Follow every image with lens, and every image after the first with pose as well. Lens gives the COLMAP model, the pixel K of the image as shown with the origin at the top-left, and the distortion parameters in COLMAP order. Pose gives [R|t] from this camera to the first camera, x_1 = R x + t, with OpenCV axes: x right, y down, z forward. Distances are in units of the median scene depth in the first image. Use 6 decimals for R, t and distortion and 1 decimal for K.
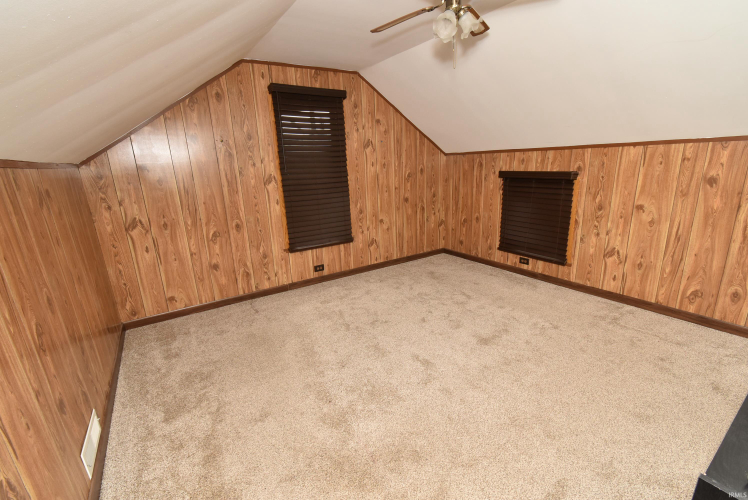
lens RADIAL K [[330.3, 0, 374.2], [0, 330.3, 251.2], [0, 0, 1]] dist [0.012468, -0.006904]
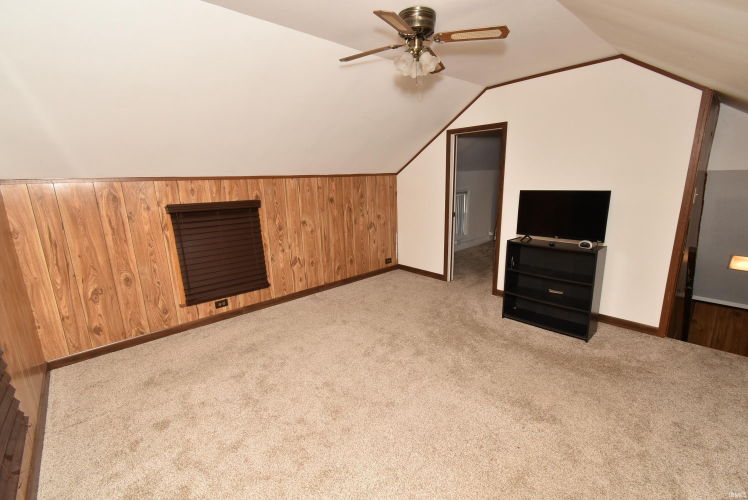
lens RADIAL K [[330.3, 0, 374.2], [0, 330.3, 251.2], [0, 0, 1]] dist [0.012468, -0.006904]
pose [[-0.153659, -0.170161, 0.973362, -0.485299], [0.291238, 0.933503, 0.209169, -0.185429], [-0.944229, 0.315621, -0.093884, 0.744273]]
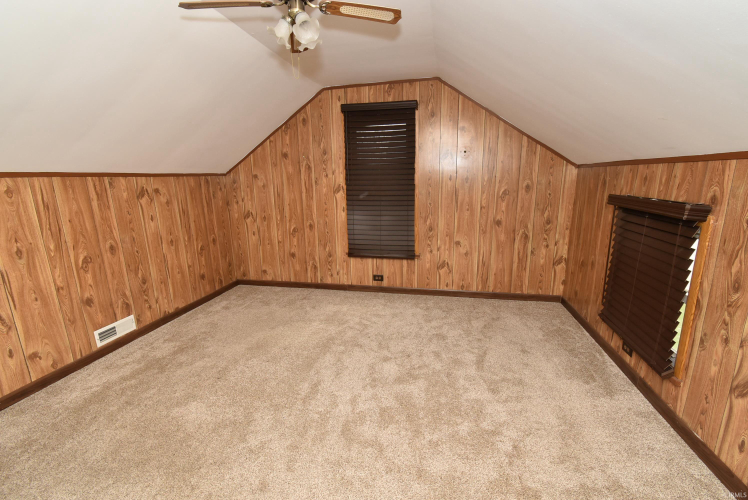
lens RADIAL K [[330.3, 0, 374.2], [0, 330.3, 251.2], [0, 0, 1]] dist [0.012468, -0.006904]
pose [[0.703417, 0.181118, -0.687314, 0.575340], [-0.195200, 0.979034, 0.058218, -0.097016], [0.683448, 0.093212, 0.724024, 0.281116]]
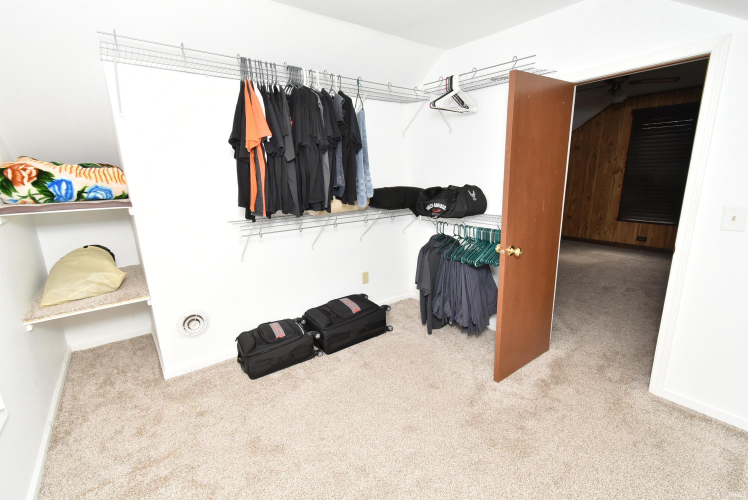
lens RADIAL K [[330.3, 0, 374.2], [0, 330.3, 251.2], [0, 0, 1]] dist [0.012468, -0.006904]
pose [[0.077625, 0.266272, -0.960767, 1.188510], [-0.243720, 0.939505, 0.240688, 0.043505], [0.966734, 0.215475, 0.137825, -0.246259]]
